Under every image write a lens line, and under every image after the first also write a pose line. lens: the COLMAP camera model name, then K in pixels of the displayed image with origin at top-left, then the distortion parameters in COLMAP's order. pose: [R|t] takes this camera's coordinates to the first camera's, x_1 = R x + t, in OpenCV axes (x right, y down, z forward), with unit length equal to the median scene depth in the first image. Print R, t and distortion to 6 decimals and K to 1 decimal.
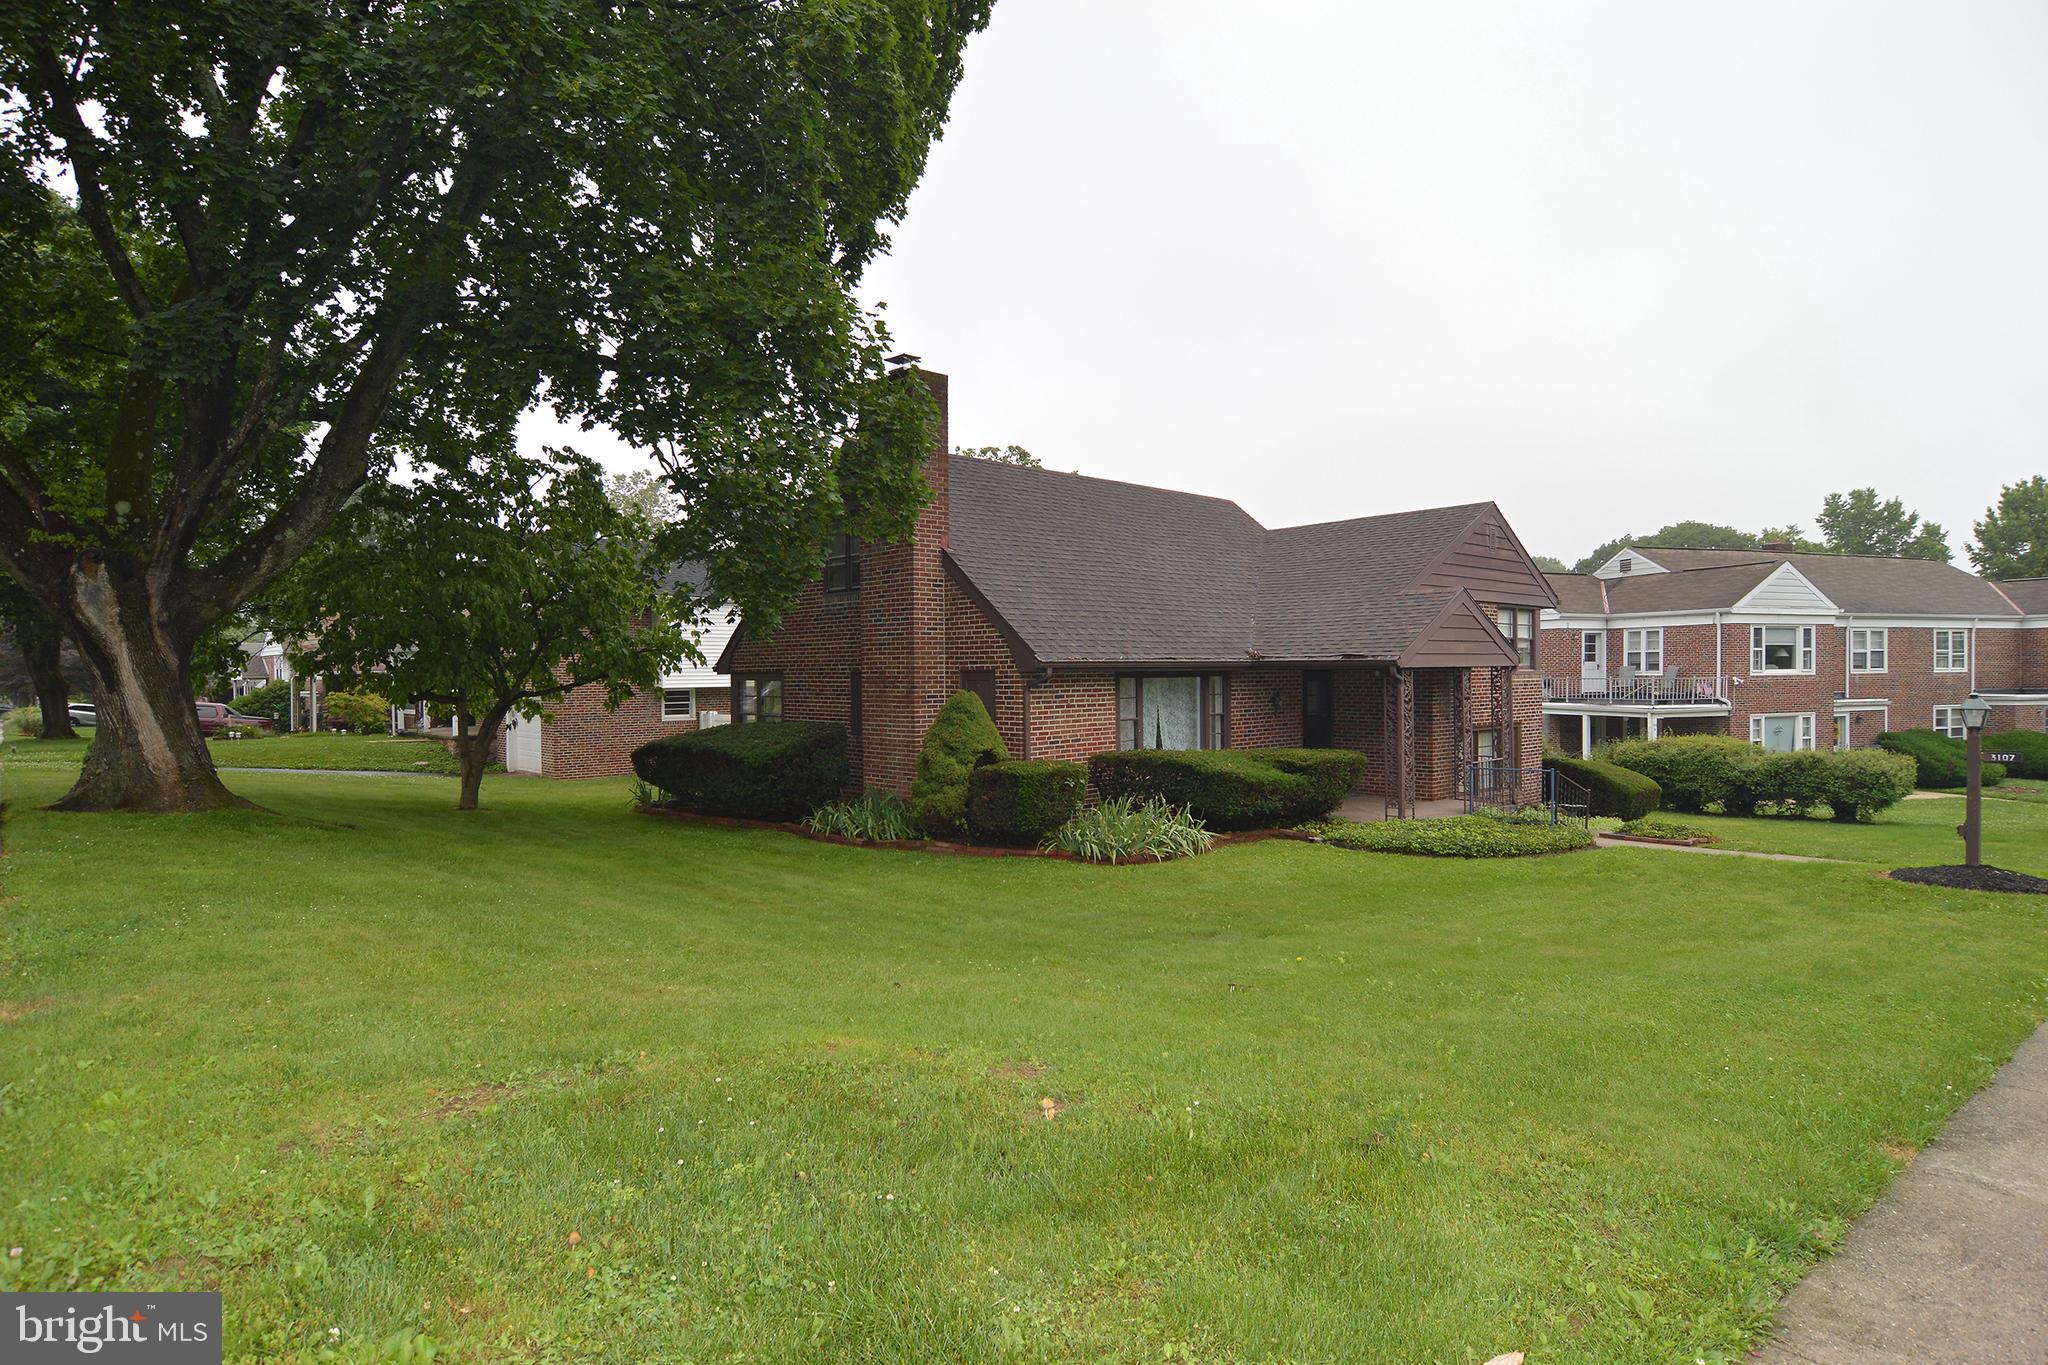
lens RADIAL K [[1112.8, 0, 1018.3], [0, 1112.8, 685.1], [0, 0, 1]] dist [-0.000271, -0.014310]
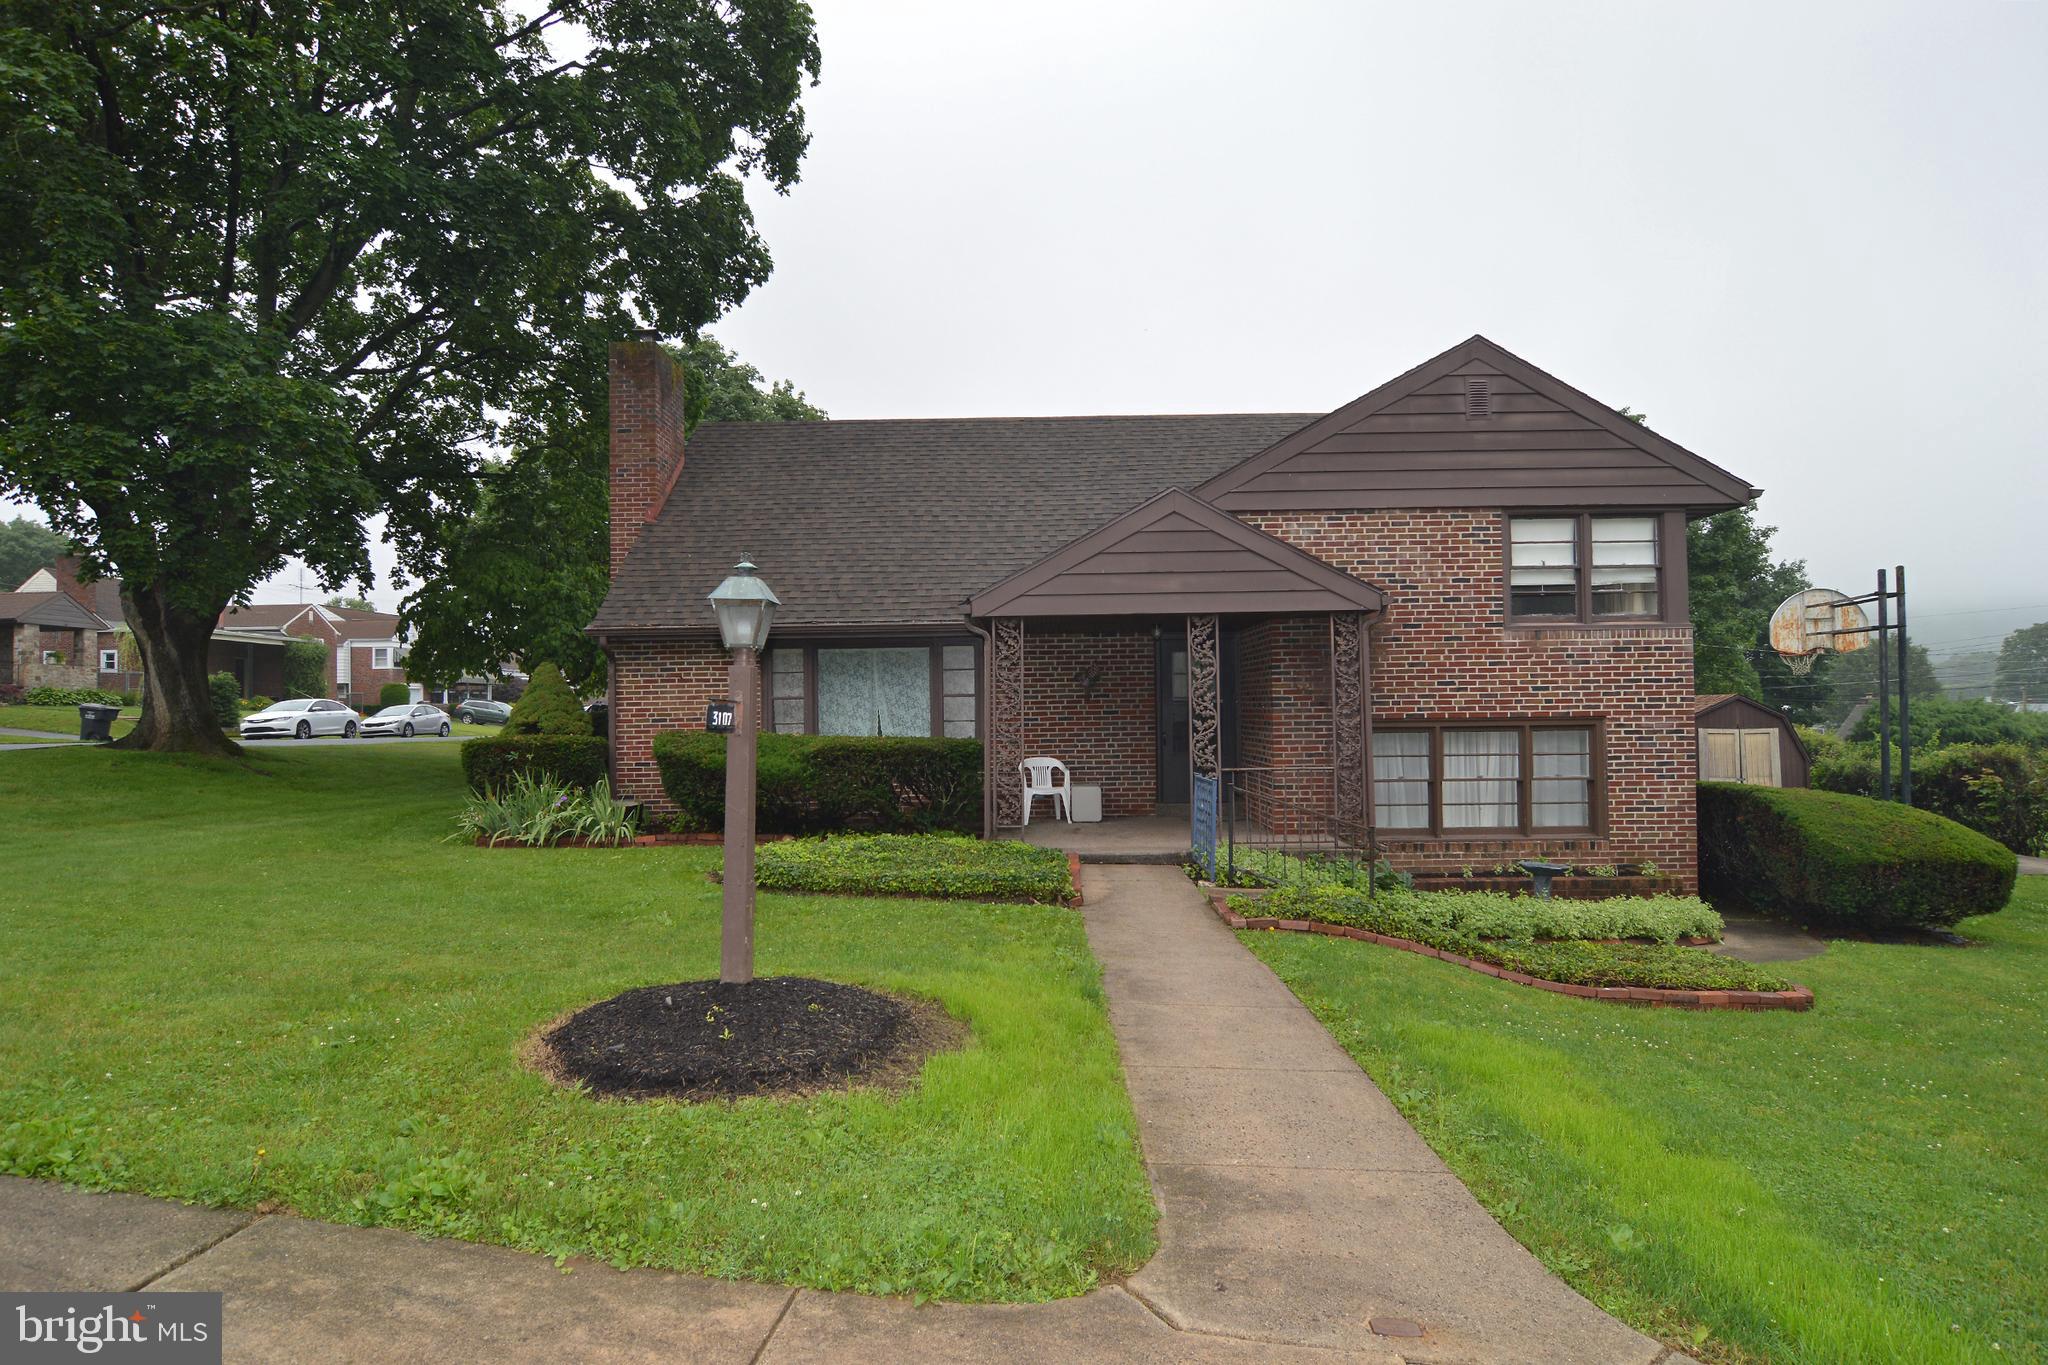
lens RADIAL K [[1112.8, 0, 1018.3], [0, 1112.8, 685.1], [0, 0, 1]] dist [-0.000271, -0.014310]
pose [[0.724663, -0.014793, -0.688944, 0.453182], [-0.001666, 0.999729, -0.023219, 0.022667], [0.689101, 0.017974, 0.724442, 0.288261]]
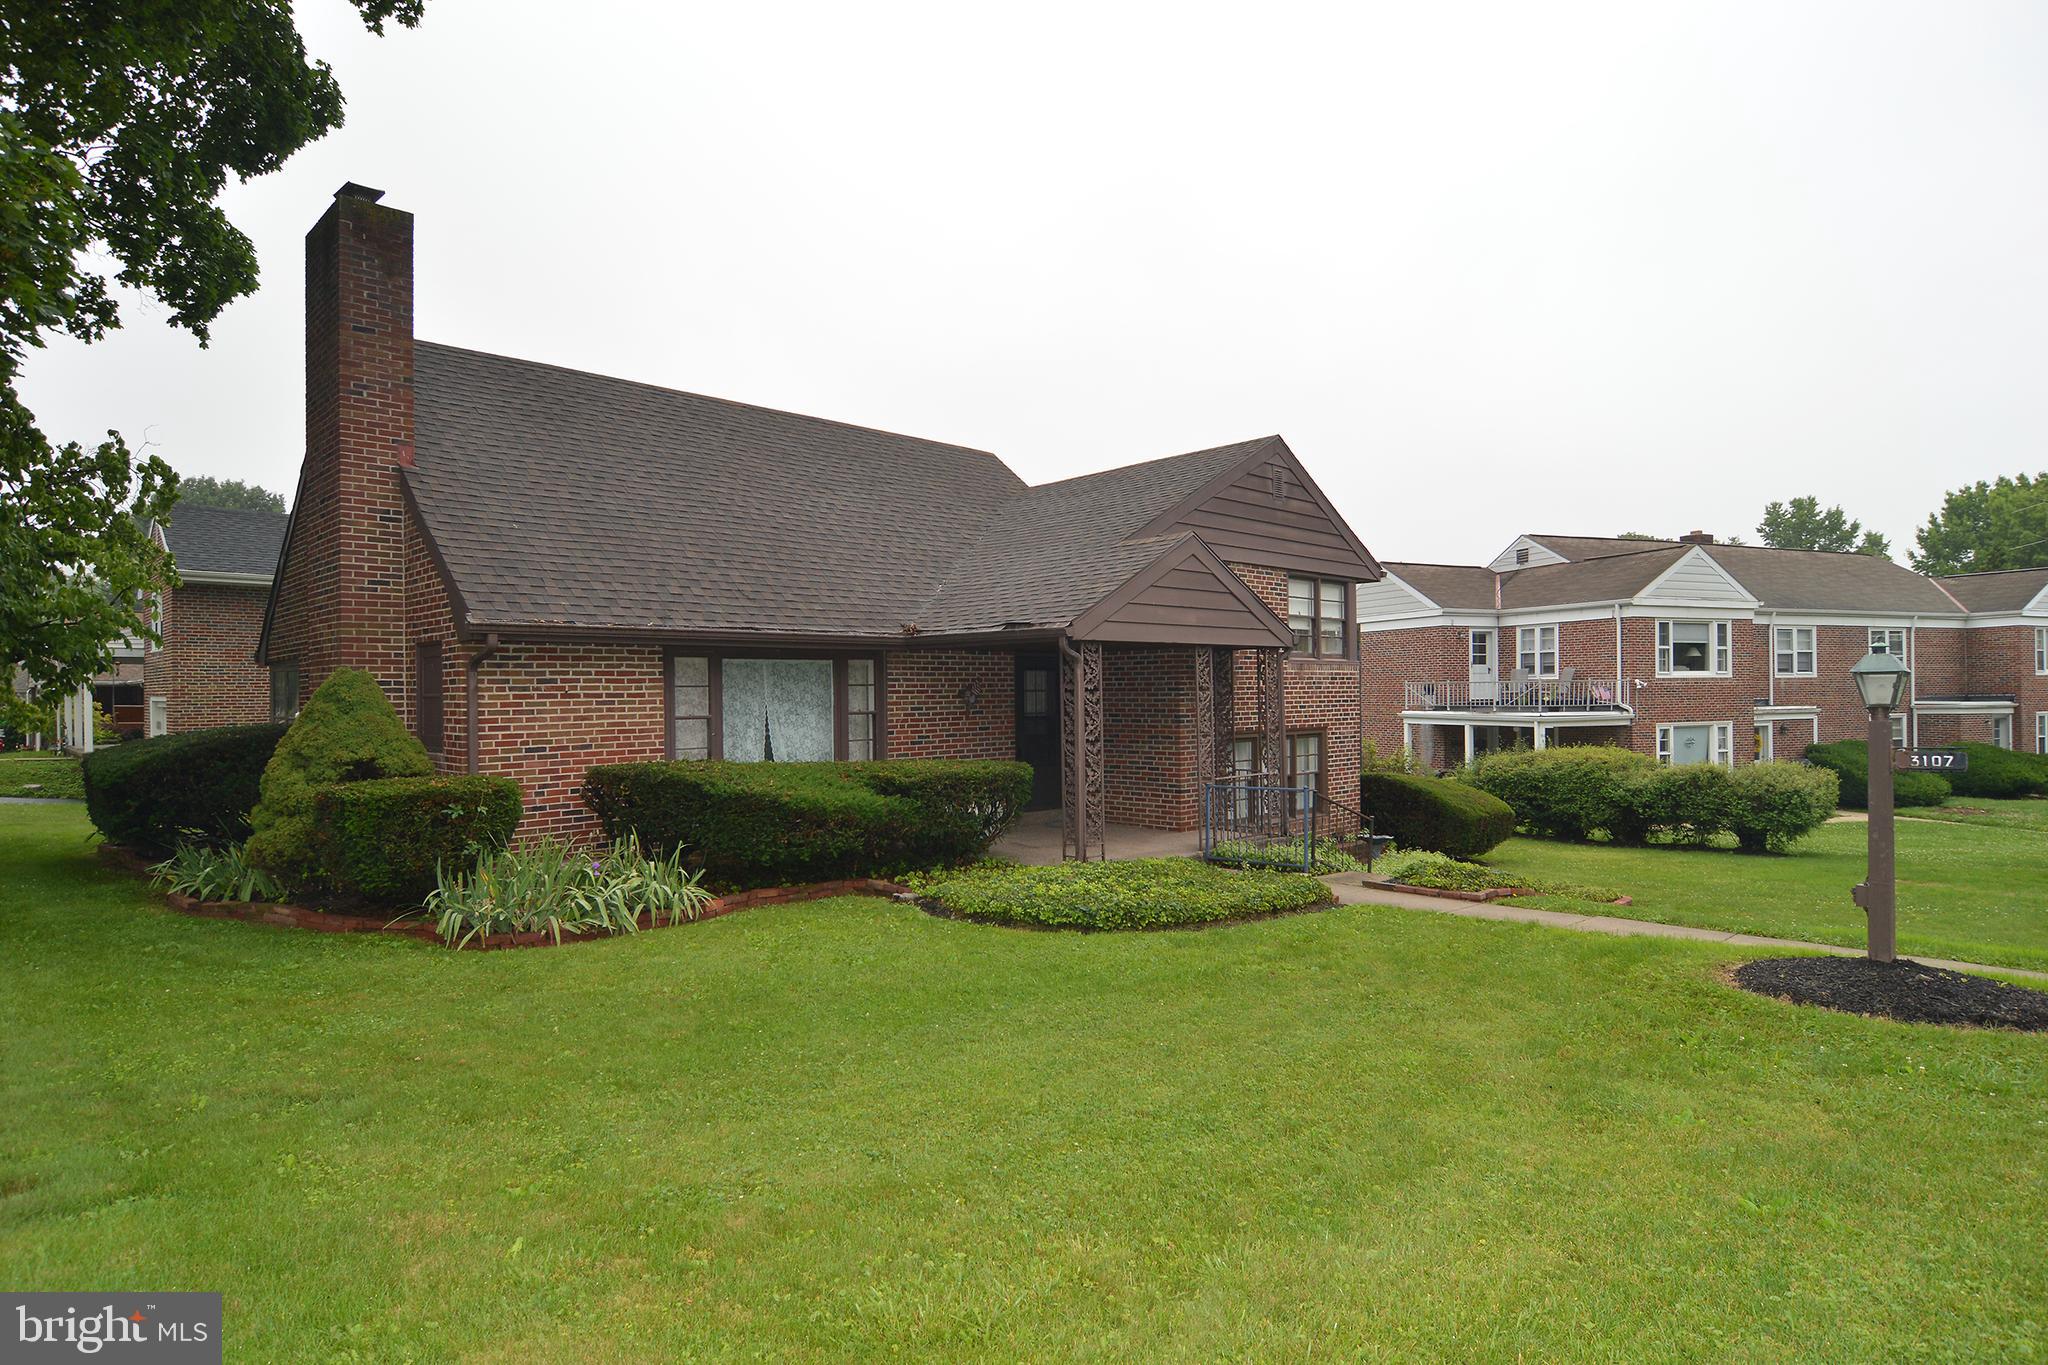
lens RADIAL K [[1112.8, 0, 1018.3], [0, 1112.8, 685.1], [0, 0, 1]] dist [-0.000271, -0.014310]
pose [[0.999604, -0.001508, 0.028102, 0.158278], [0.002060, 0.999806, -0.019600, 0.013964], [-0.028067, 0.019650, 0.999413, 0.172981]]
